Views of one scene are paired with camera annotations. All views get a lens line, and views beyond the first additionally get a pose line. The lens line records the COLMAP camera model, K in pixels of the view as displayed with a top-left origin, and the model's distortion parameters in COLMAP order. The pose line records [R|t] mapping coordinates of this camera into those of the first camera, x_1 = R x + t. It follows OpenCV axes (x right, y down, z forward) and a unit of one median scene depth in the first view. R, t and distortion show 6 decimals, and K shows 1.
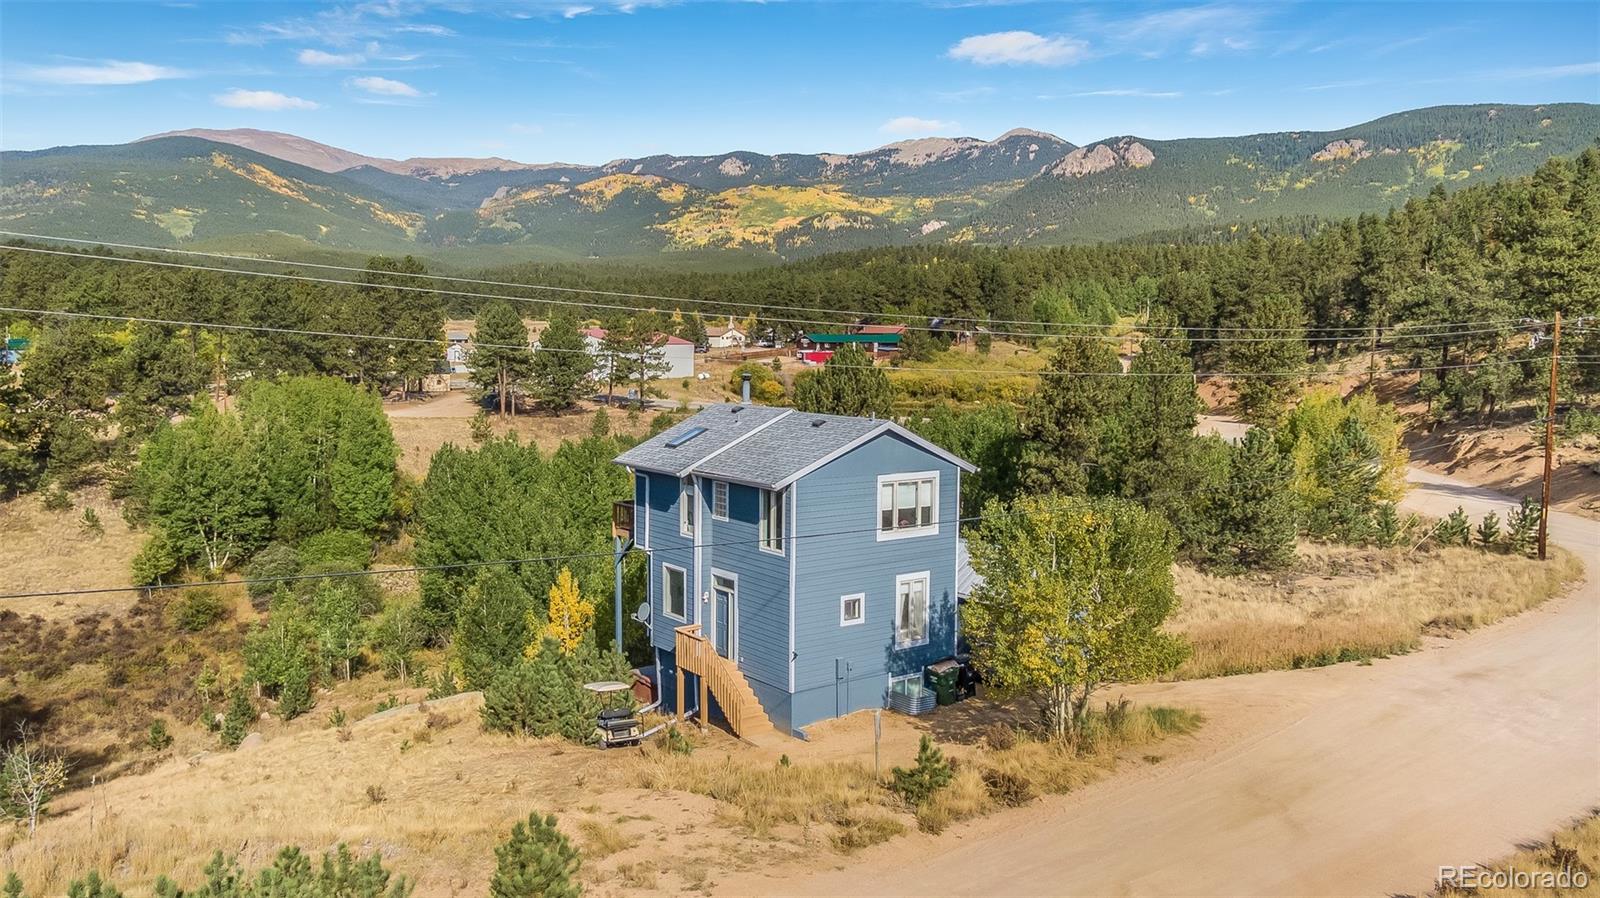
lens RADIAL K [[1250.2, 0, 800.0], [0, 1250.2, 449.0], [0, 0, 1]] dist [0.010325, -0.000547]
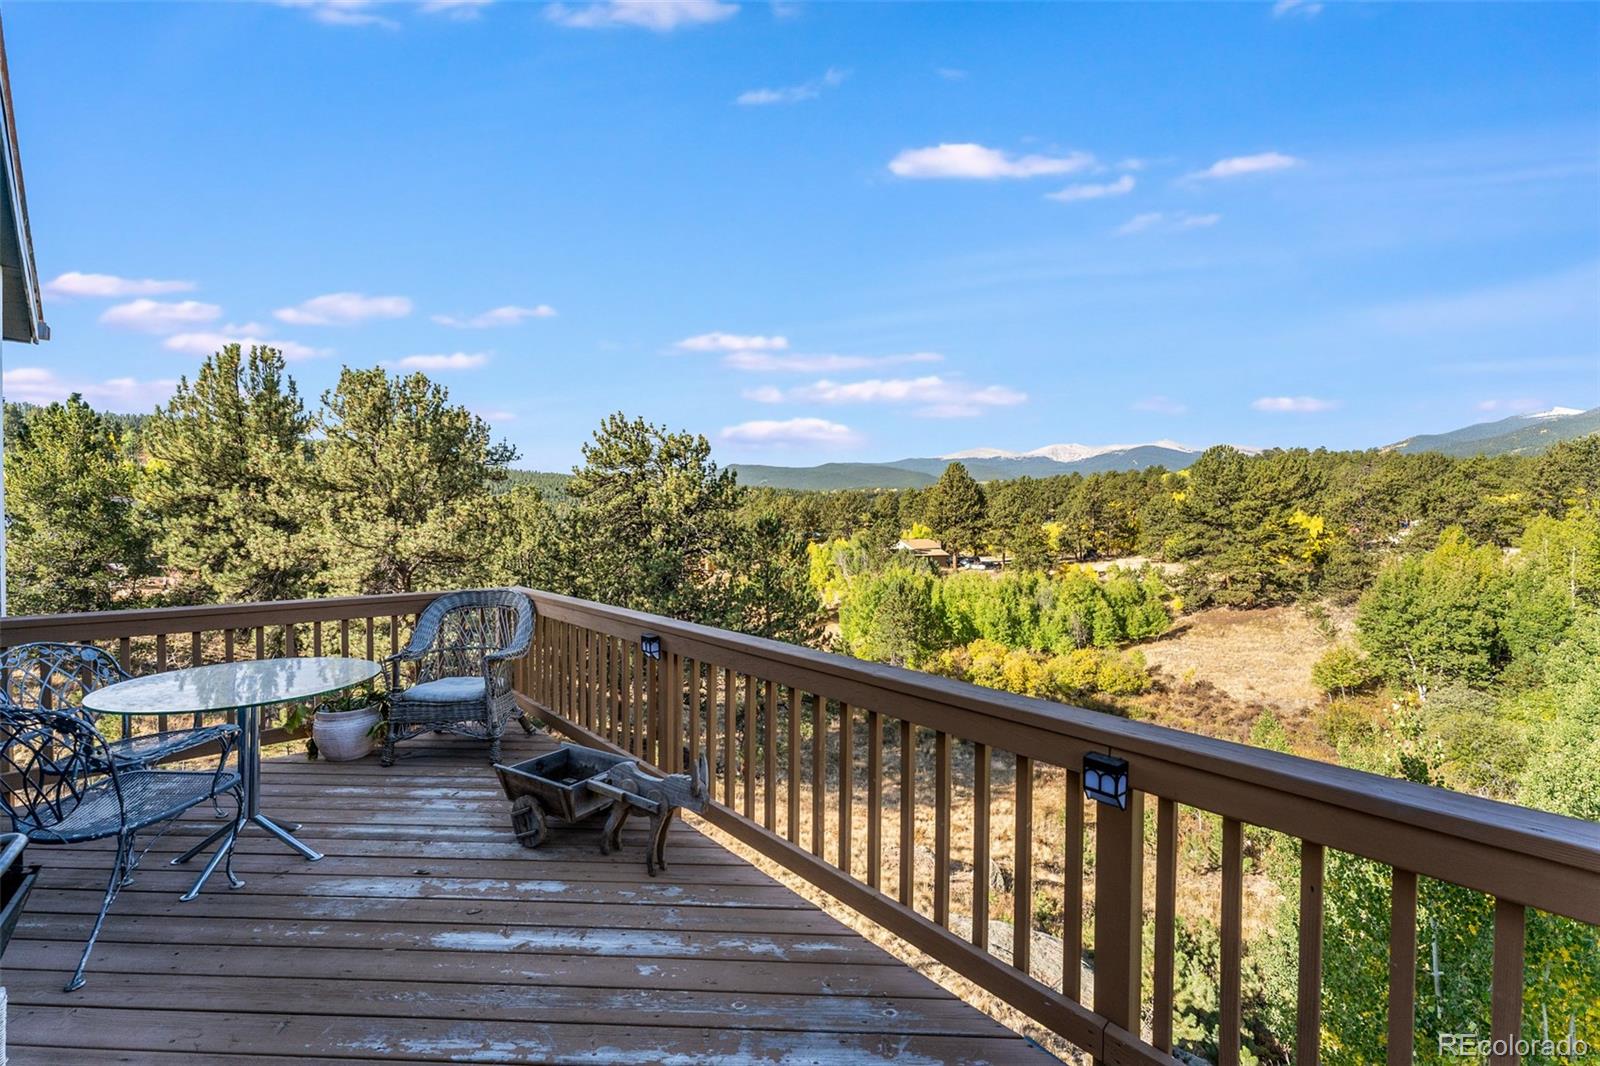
lens RADIAL K [[640.1, 0, 798.0], [0, 640.1, 529.6], [0, 0, 1]] dist [0.001508, 0.000372]
pose [[0.110204, 0.007871, -0.993878, -0.033523], [-0.095181, 0.995456, -0.002671, 0.029307], [0.989341, 0.094893, 0.110453, 1.157446]]
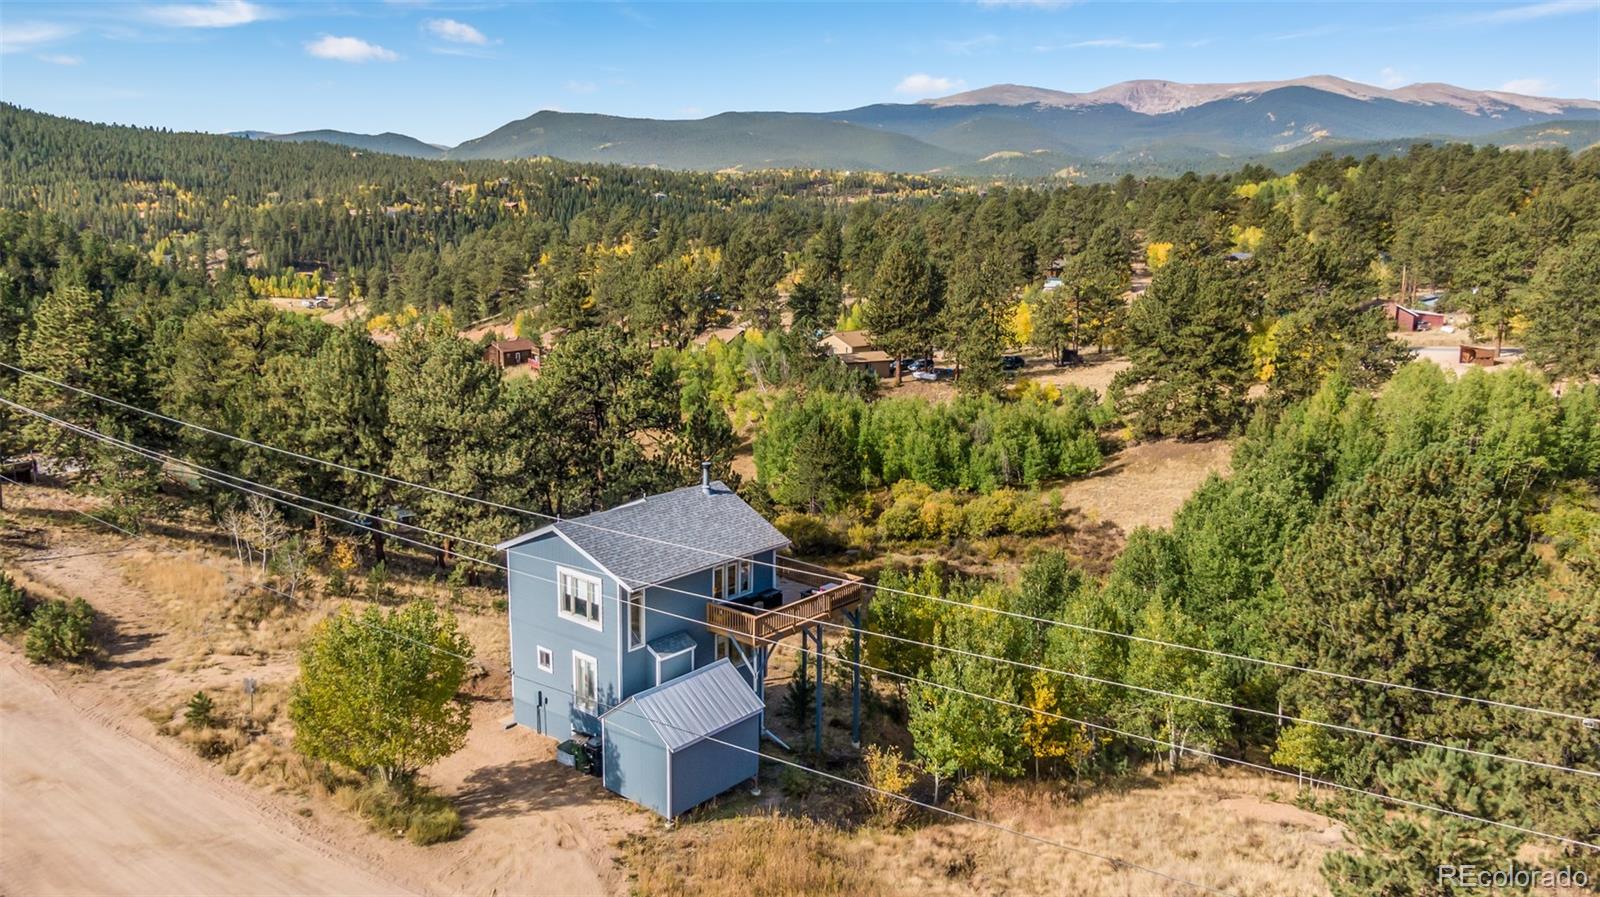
lens RADIAL K [[1150.4, 0, 794.0], [0, 1150.4, 446.2], [0, 0, 1]] dist [0.032310, -0.040614]
pose [[0.213707, 0.181078, -0.959969, 1.124918], [-0.095938, 0.981811, 0.163840, -0.288041], [0.972176, 0.057084, 0.227192, 0.903264]]
